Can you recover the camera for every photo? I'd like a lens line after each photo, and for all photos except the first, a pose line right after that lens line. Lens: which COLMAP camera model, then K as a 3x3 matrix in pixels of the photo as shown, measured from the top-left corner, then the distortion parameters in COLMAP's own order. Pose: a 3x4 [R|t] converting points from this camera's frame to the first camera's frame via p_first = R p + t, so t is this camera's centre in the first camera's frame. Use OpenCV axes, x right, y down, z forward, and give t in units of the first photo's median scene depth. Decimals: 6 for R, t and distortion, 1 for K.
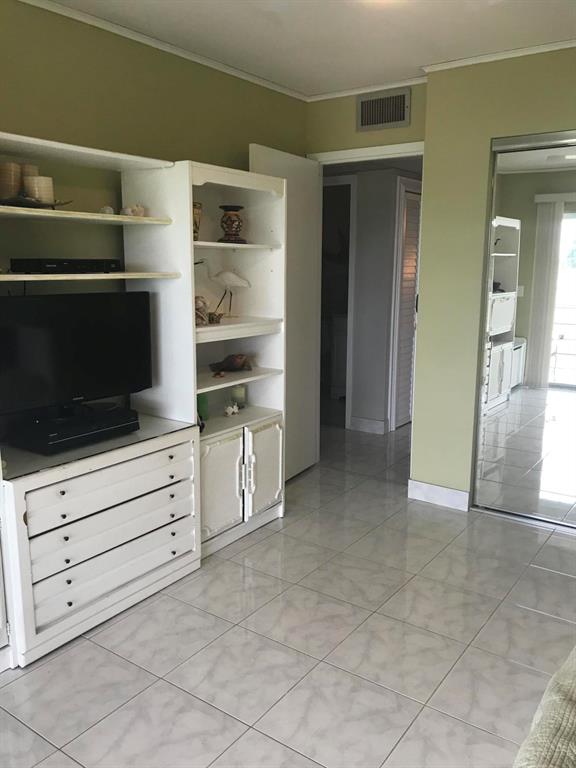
lens RADIAL K [[630.0, 0, 286.8], [0, 630.0, 380.3], [0, 0, 1]] dist [-0.000897, -0.012033]
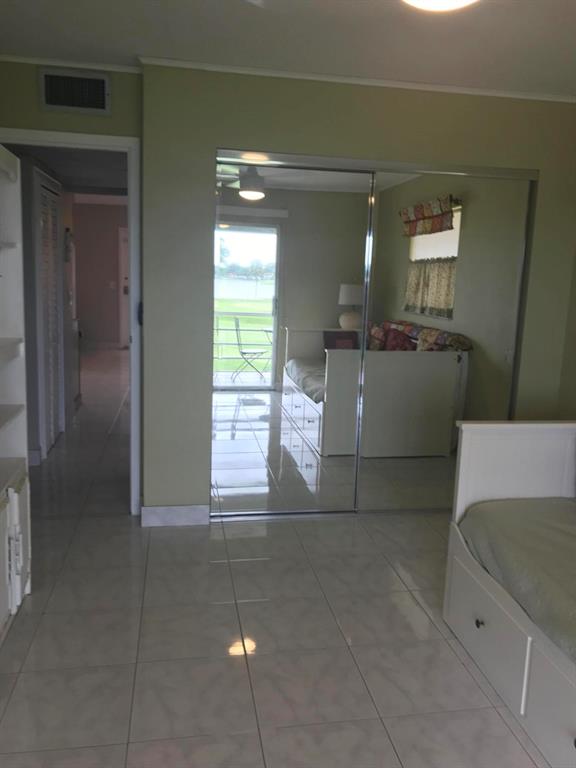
lens RADIAL K [[630.0, 0, 286.8], [0, 630.0, 380.3], [0, 0, 1]] dist [-0.000897, -0.012033]
pose [[0.691617, -0.096650, 0.715768, -0.332415], [0.097890, 0.994406, 0.039687, -0.045317], [-0.715600, 0.042619, 0.697209, 0.229859]]
